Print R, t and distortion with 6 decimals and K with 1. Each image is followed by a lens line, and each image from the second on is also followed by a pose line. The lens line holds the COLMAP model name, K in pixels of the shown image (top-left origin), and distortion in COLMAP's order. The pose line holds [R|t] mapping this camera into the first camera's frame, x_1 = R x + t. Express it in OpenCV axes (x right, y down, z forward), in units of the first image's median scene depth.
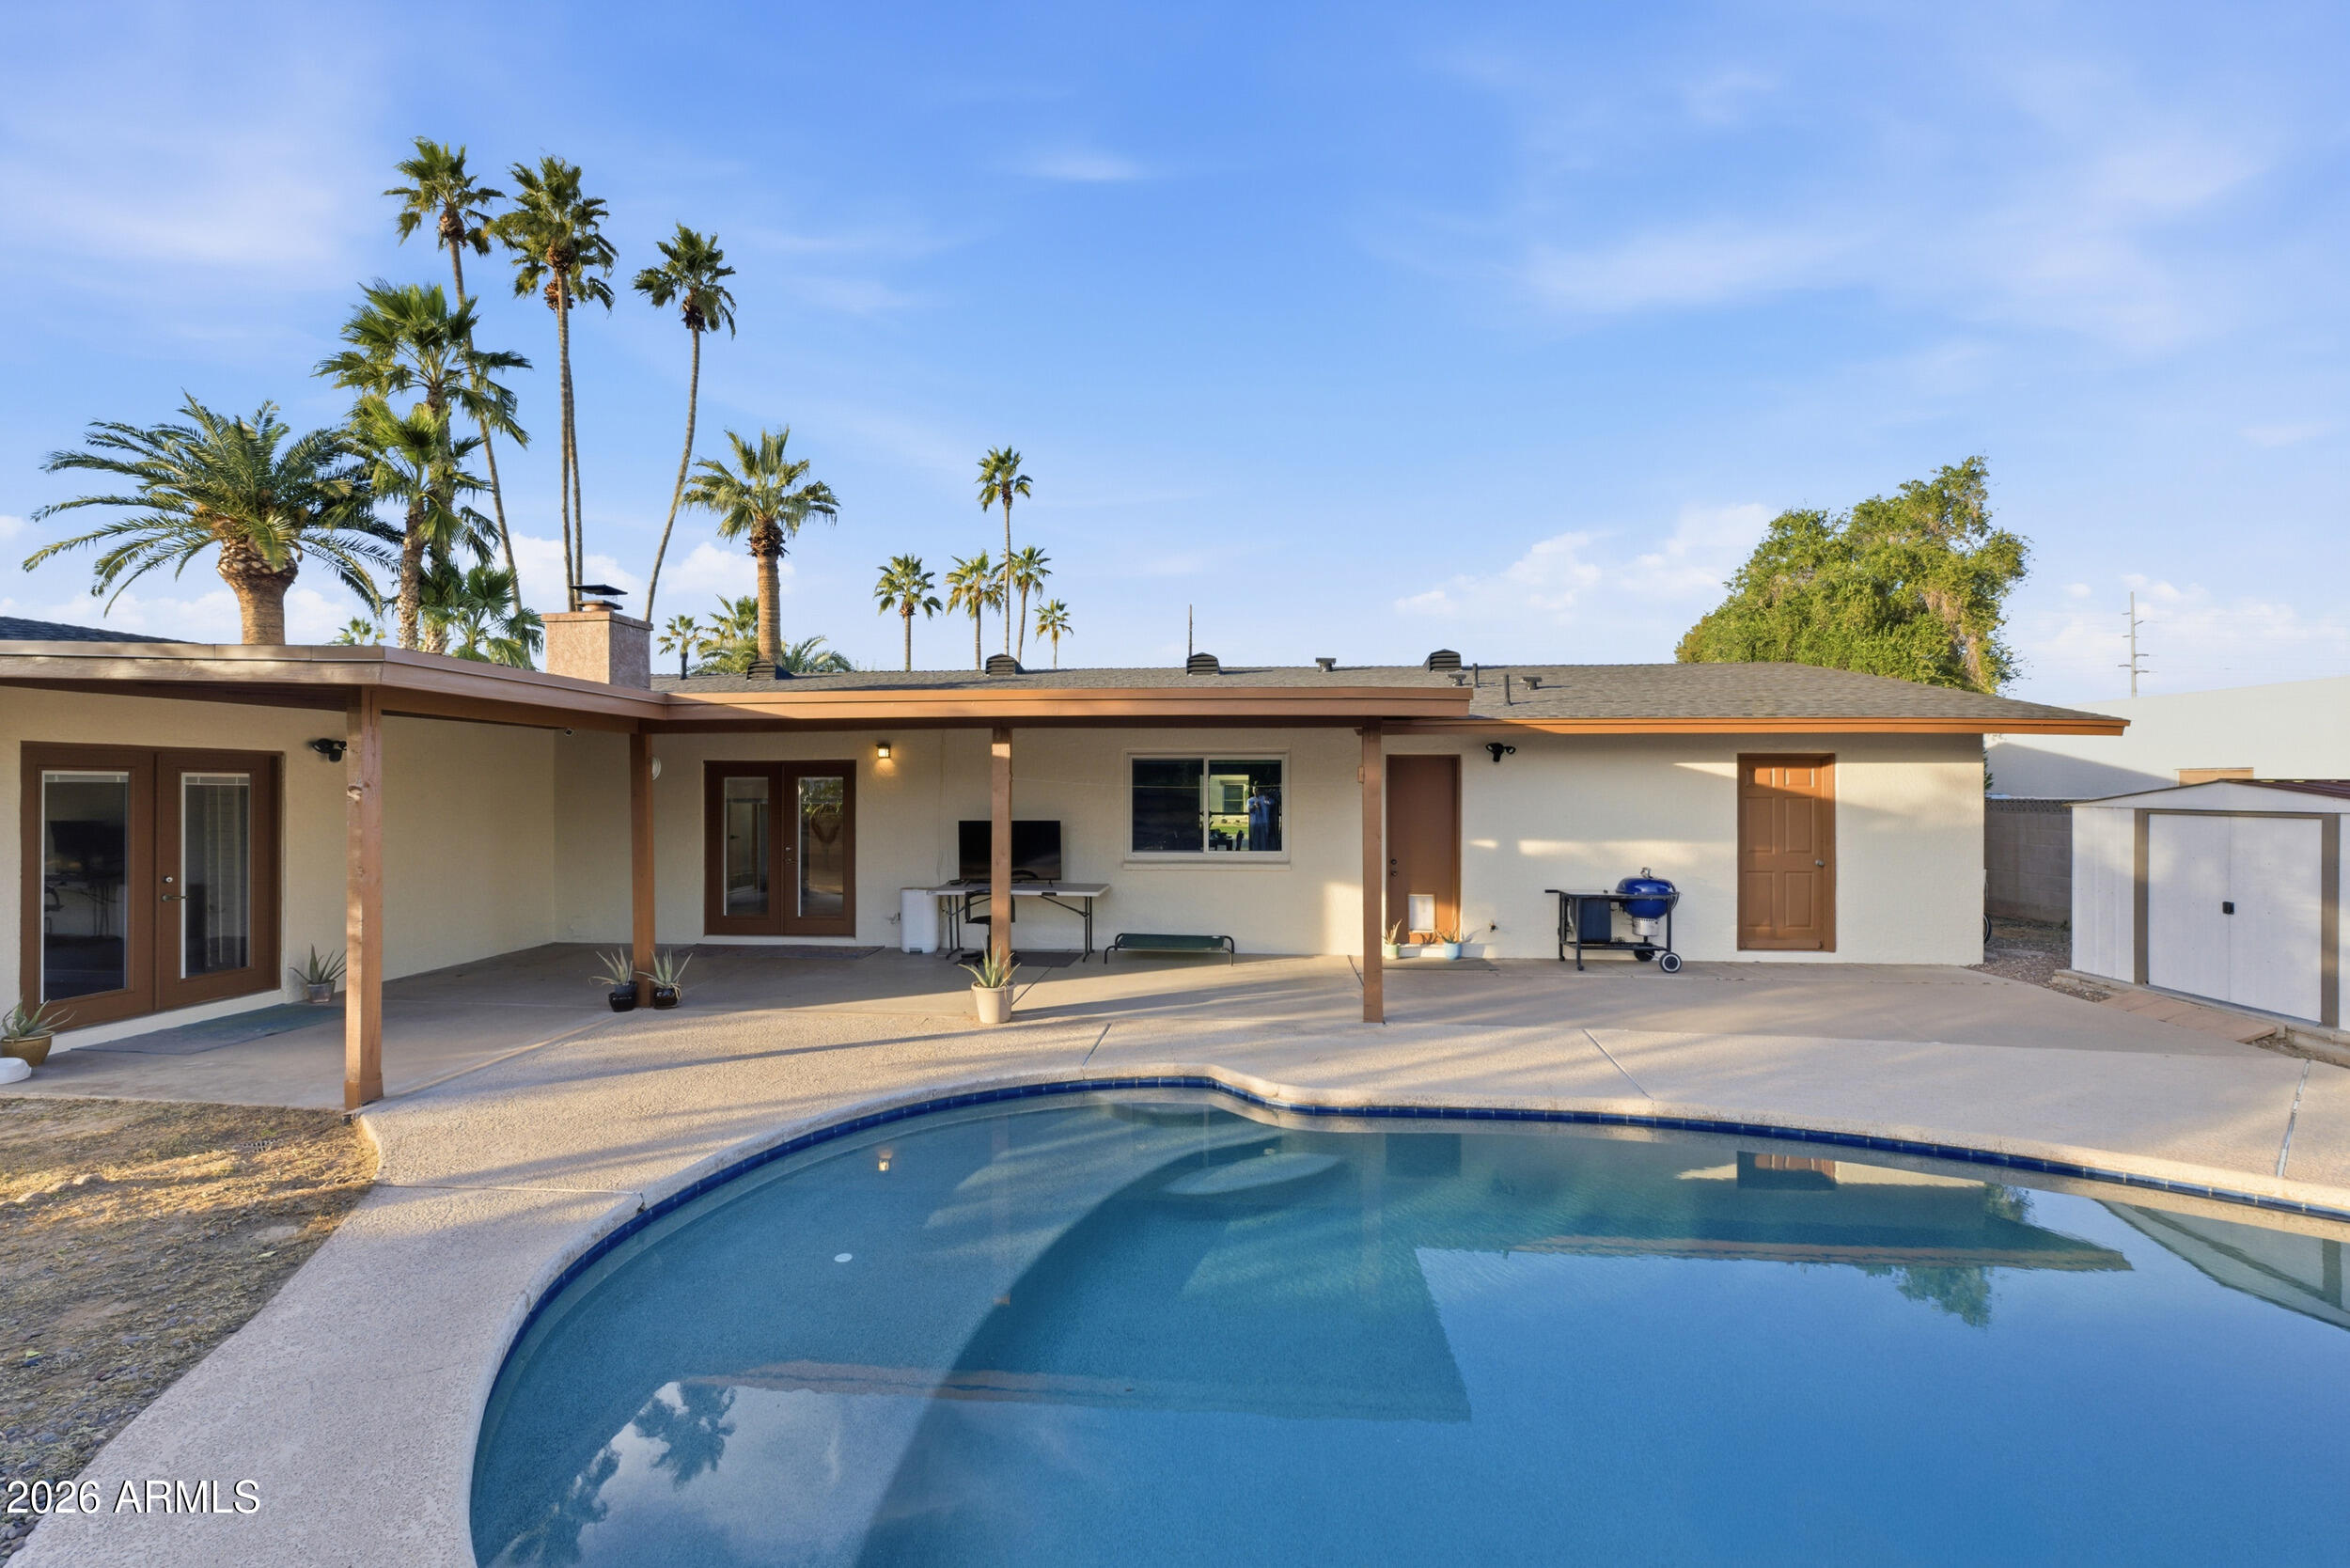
lens RADIAL K [[1029.7, 0, 1175.0], [0, 1029.7, 784.0], [0, 0, 1]] dist [0.000841, 0.000495]
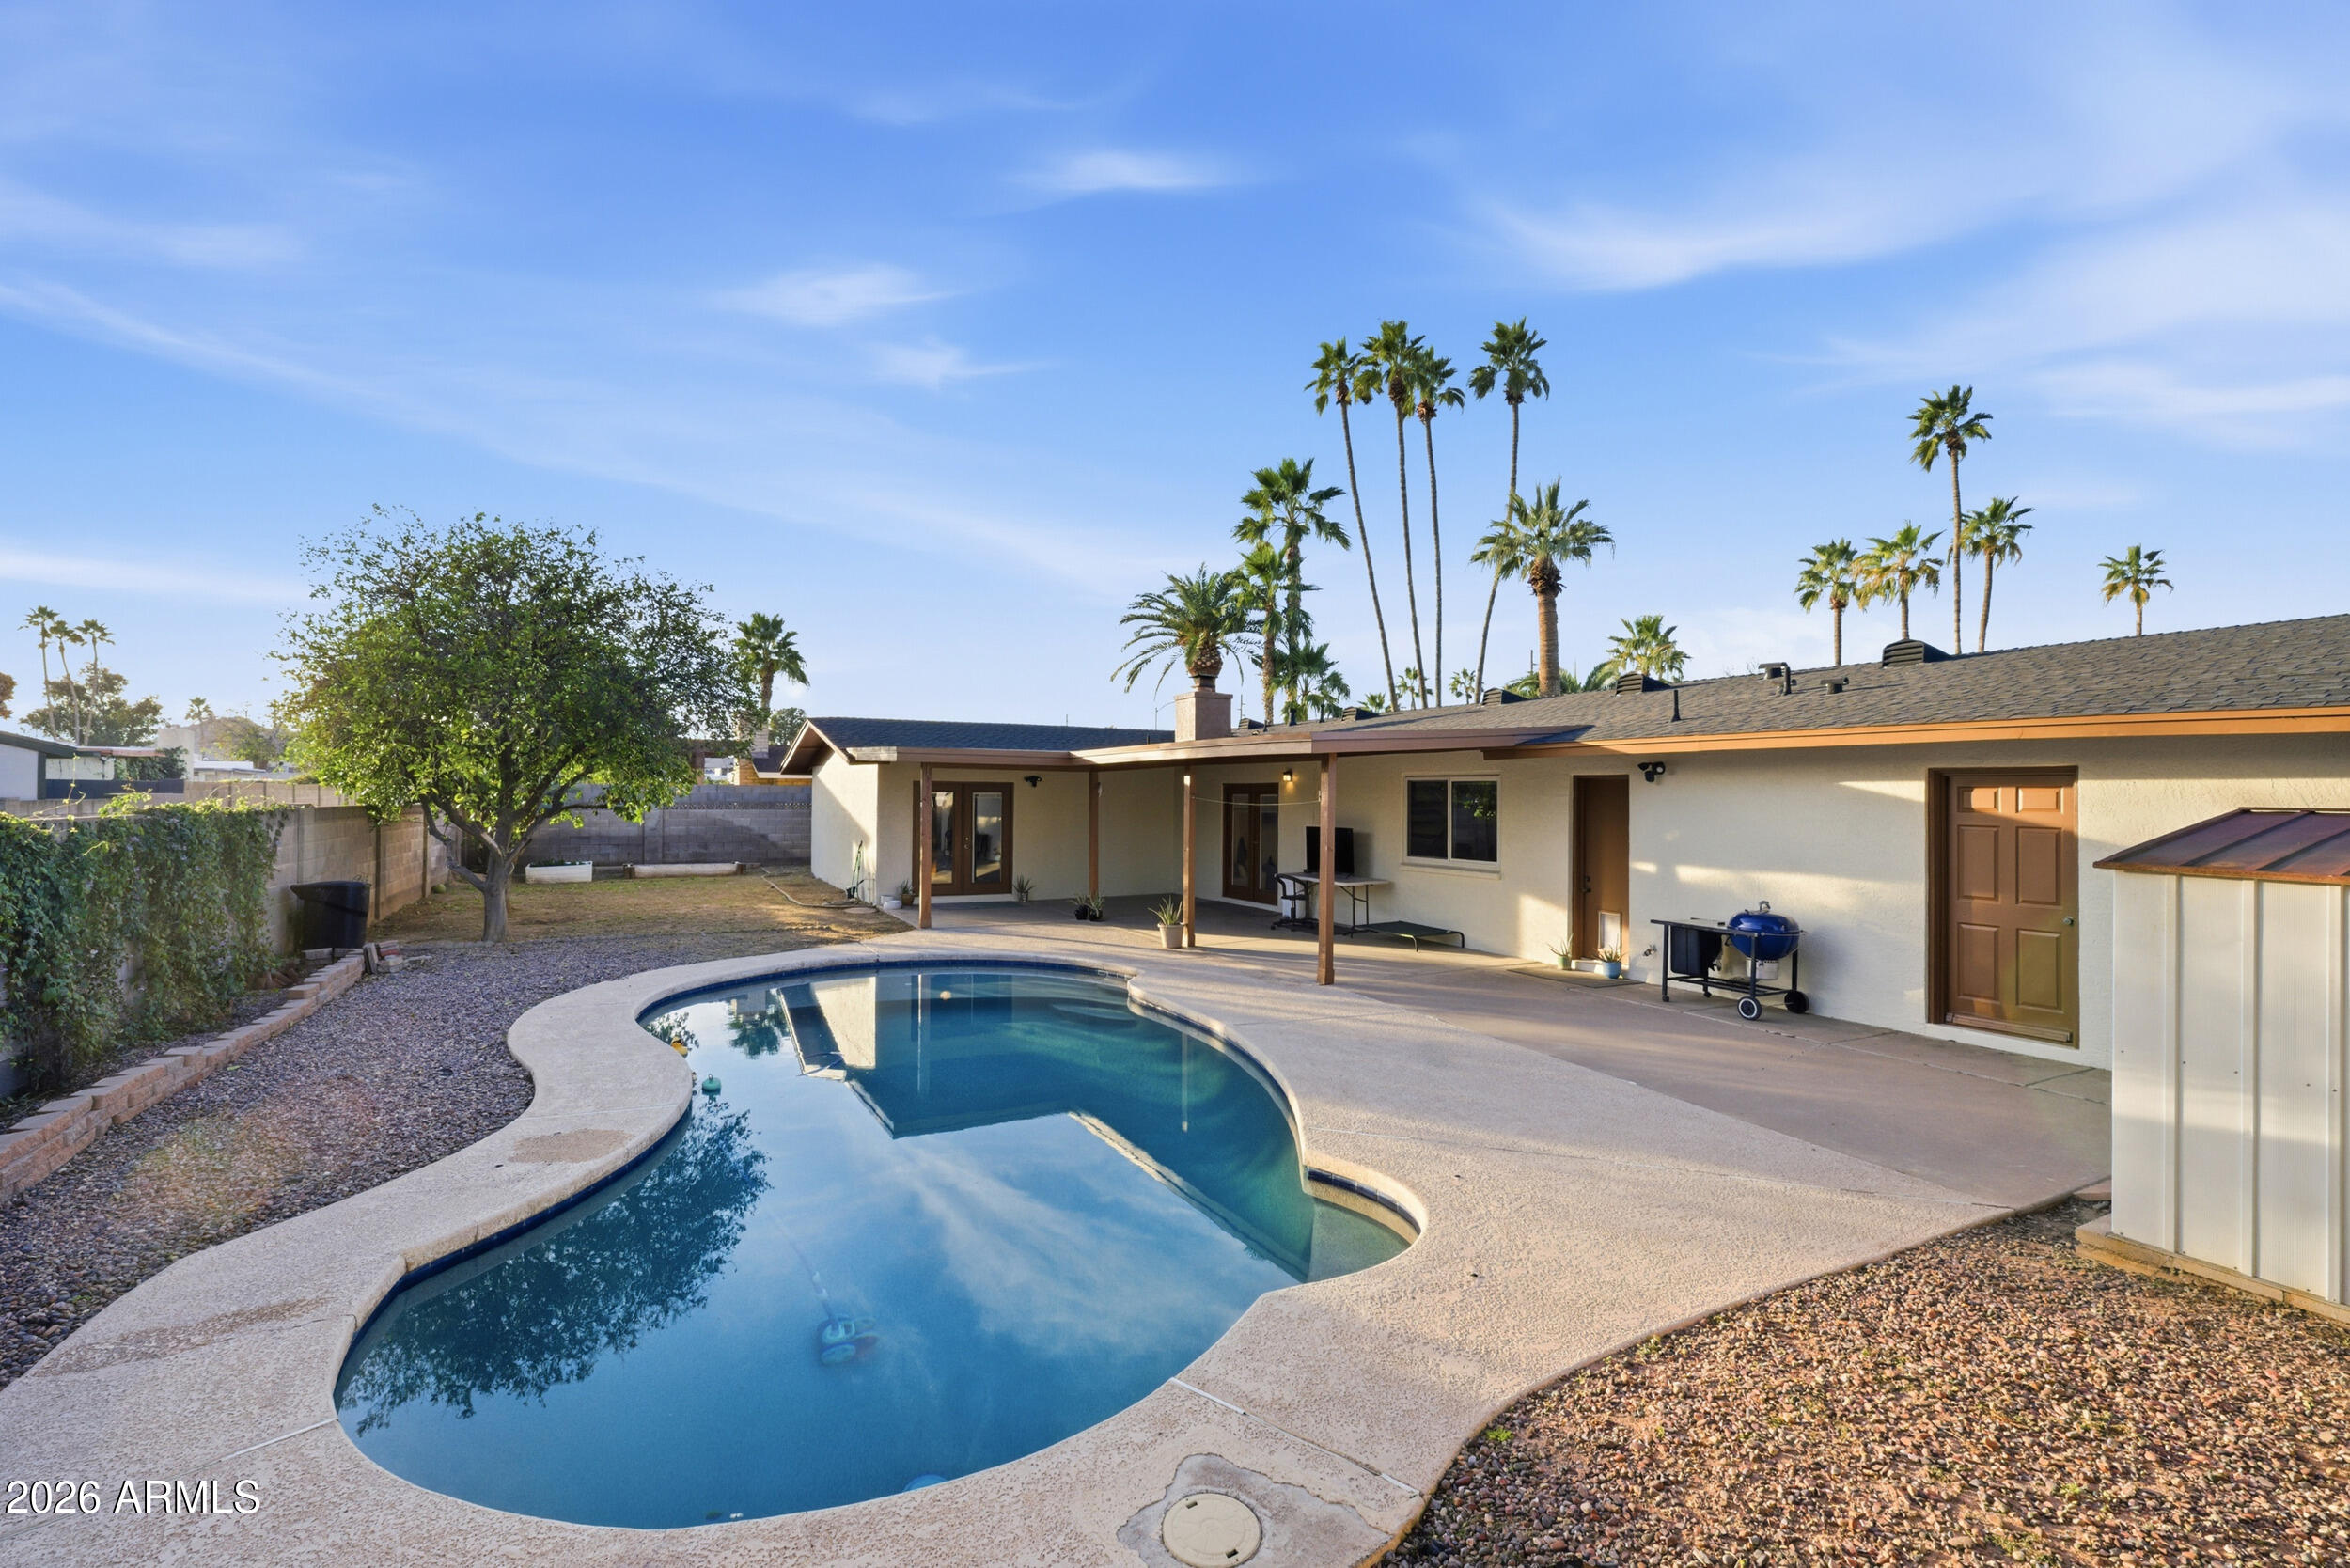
lens RADIAL K [[1052.0, 0, 1147.0], [0, 1052.0, 791.1], [0, 0, 1]] dist [-0.004090, -0.000185]
pose [[0.528004, 0.001090, -0.849241, 0.471158], [-0.004033, 0.999991, -0.001224, -0.005178], [0.849232, 0.004072, 0.528004, 0.041306]]
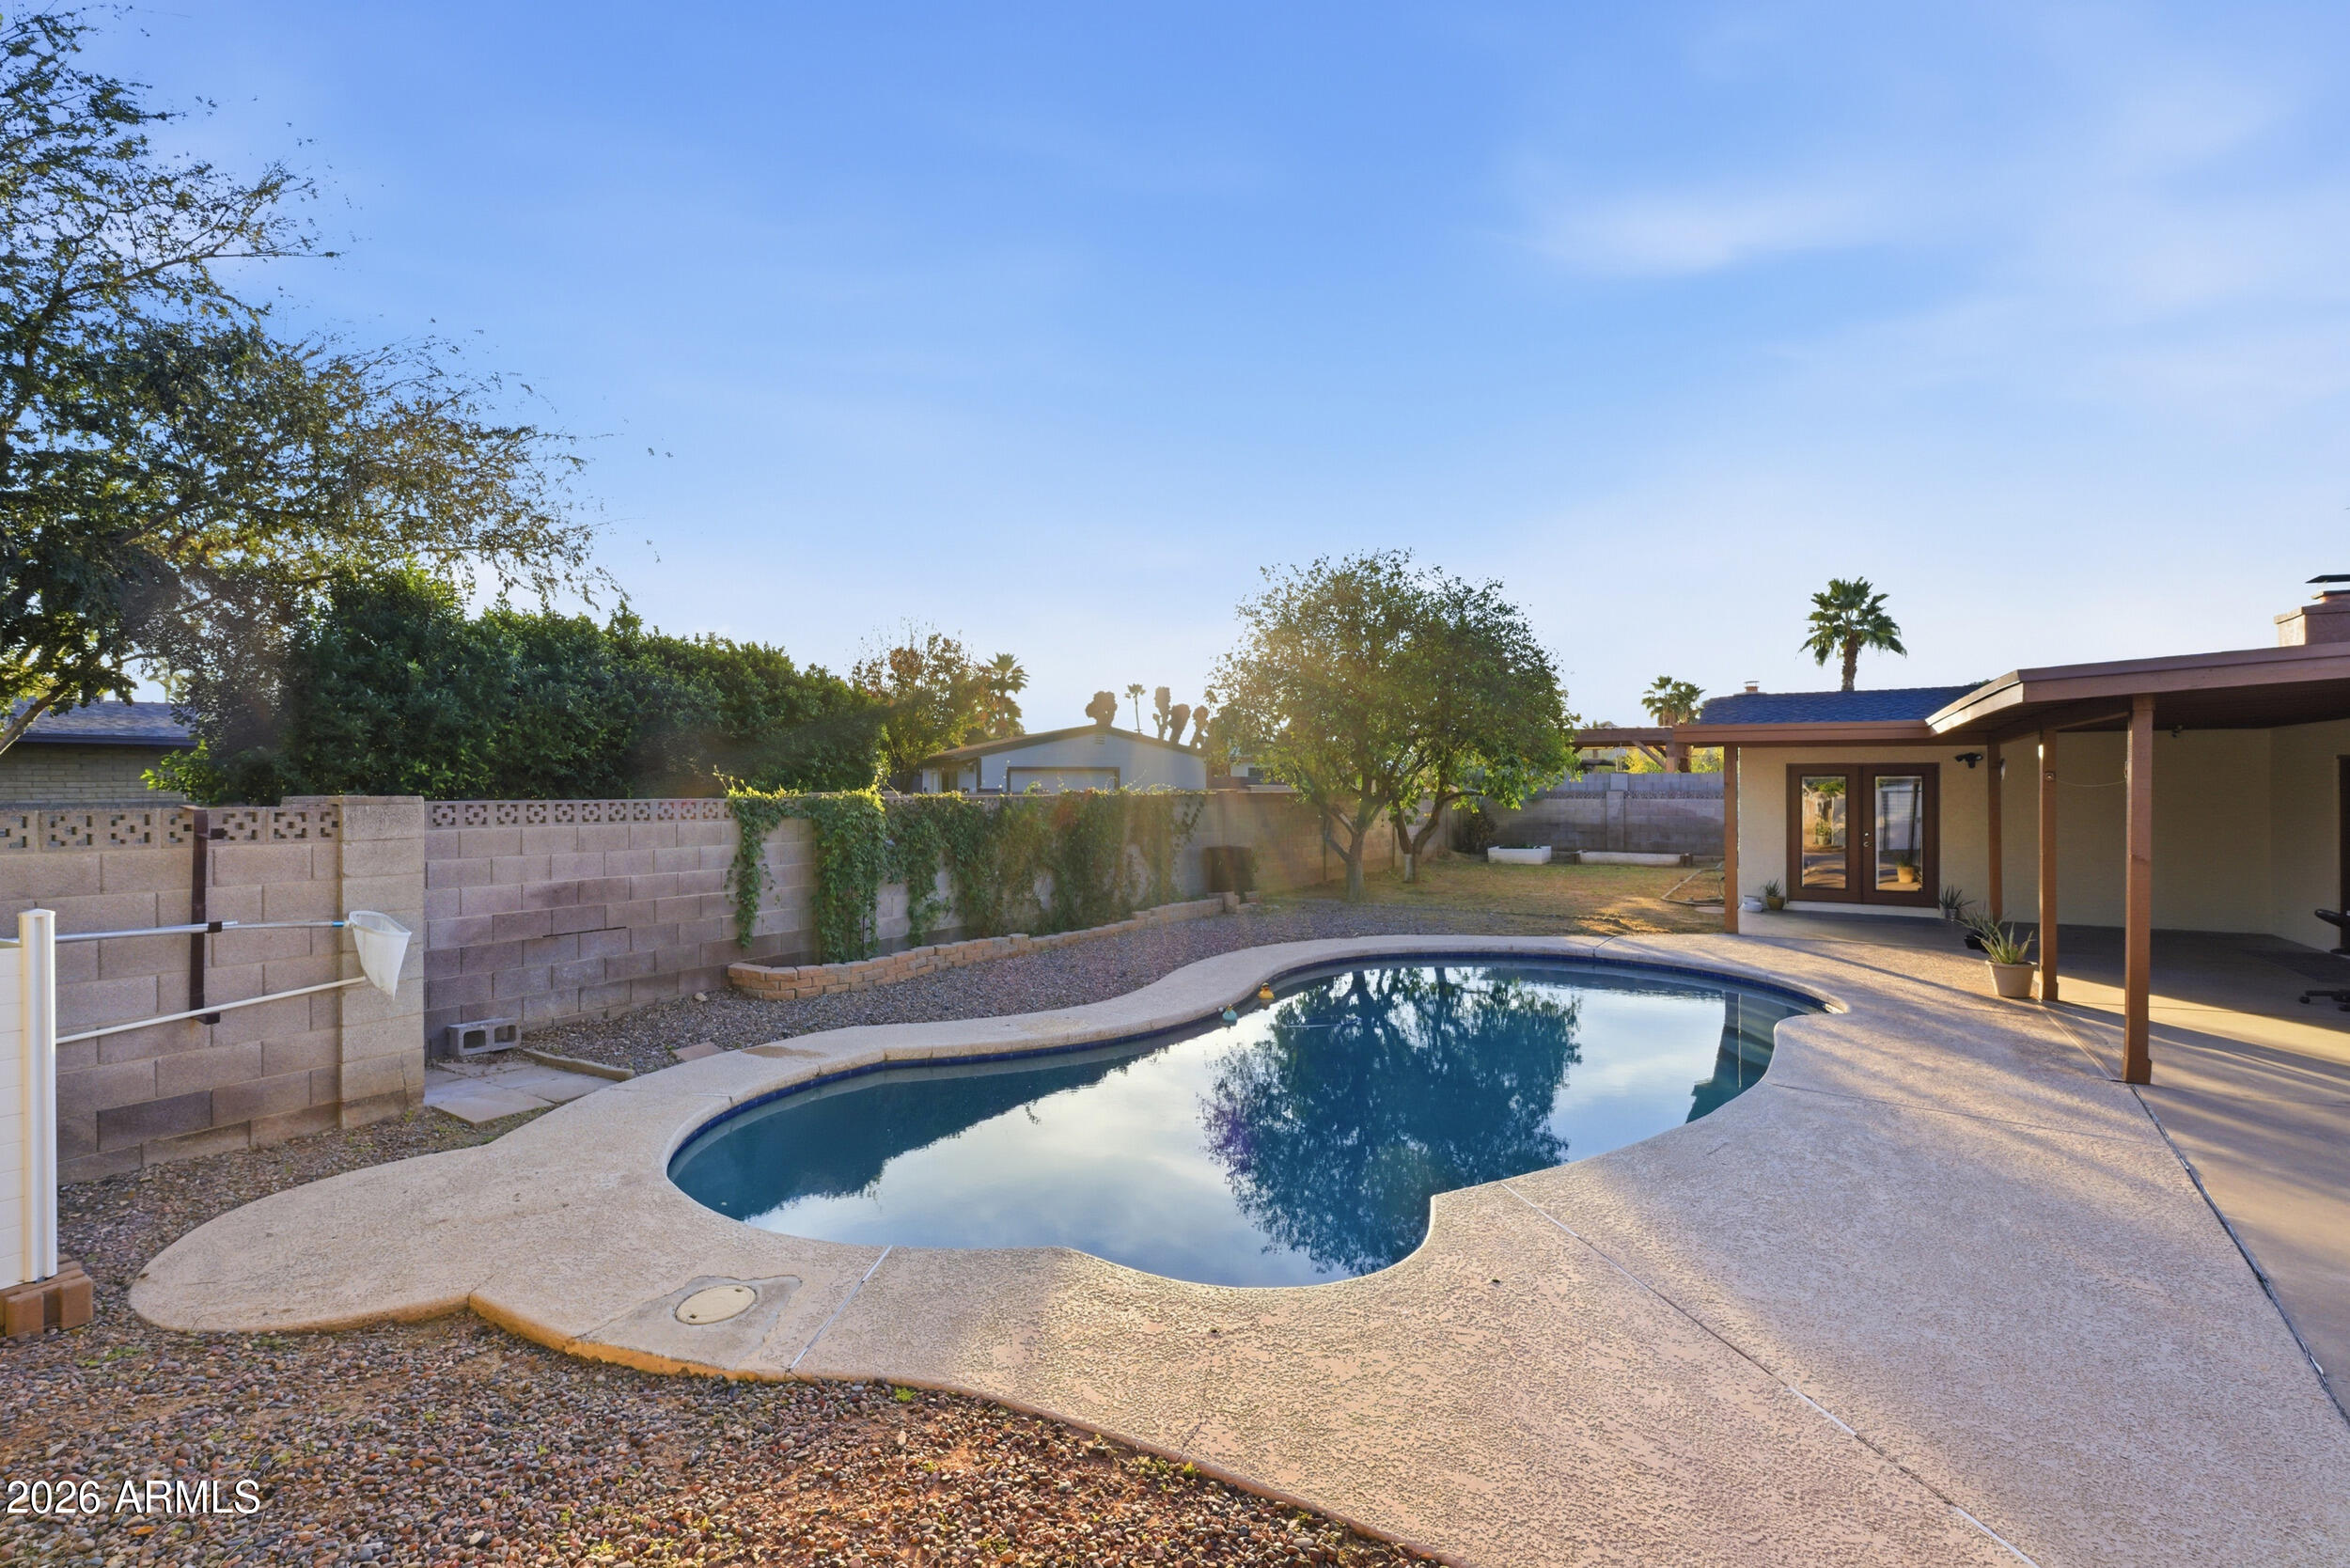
lens RADIAL K [[1052.0, 0, 1147.0], [0, 1052.0, 791.1], [0, 0, 1]] dist [-0.004090, -0.000185]
pose [[-0.458958, 0.005197, -0.888443, 0.486026], [0.004374, 0.999984, 0.003589, 0.001615], [0.888447, -0.002239, -0.458974, 0.275096]]
